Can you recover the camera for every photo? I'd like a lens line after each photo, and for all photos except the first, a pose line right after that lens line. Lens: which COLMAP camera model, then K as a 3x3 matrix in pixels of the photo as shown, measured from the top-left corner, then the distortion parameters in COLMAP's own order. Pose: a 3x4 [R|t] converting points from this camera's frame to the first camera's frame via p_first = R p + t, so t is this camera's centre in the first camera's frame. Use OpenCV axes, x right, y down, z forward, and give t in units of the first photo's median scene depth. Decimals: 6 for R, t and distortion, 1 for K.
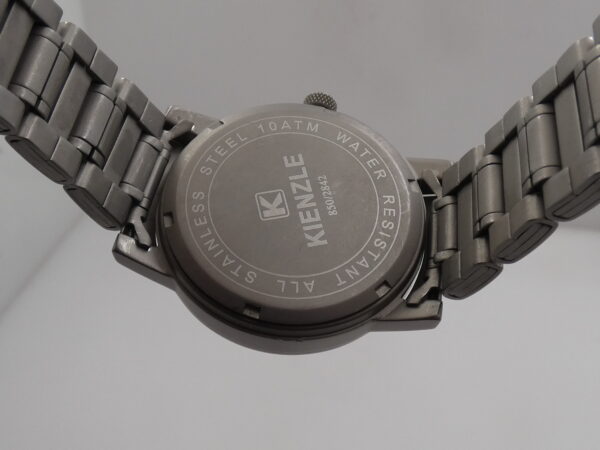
lens RADIAL K [[349.3, 0, 300.2], [0, 349.3, 224.4], [0, 0, 1]] dist [-0.001381, -0.000025]
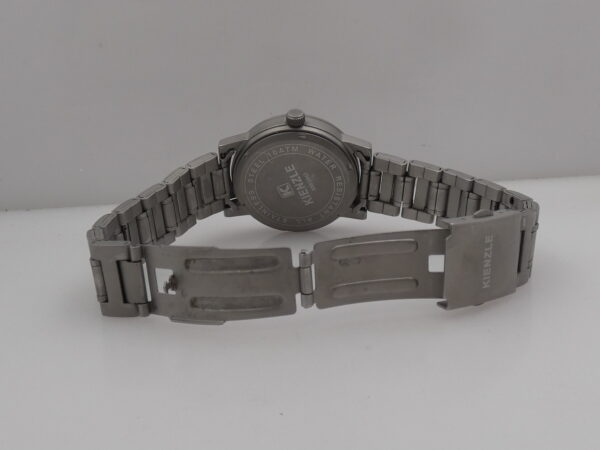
lens RADIAL K [[349.3, 0, 299.9], [0, 349.3, 225.4], [0, 0, 1]] dist [-0.001381, -0.000025]
pose [[0.980866, -0.190160, 0.041727, -0.117662], [0.189775, 0.981741, 0.013045, 0.137521], [-0.043446, -0.004876, 0.999044, -1.111870]]
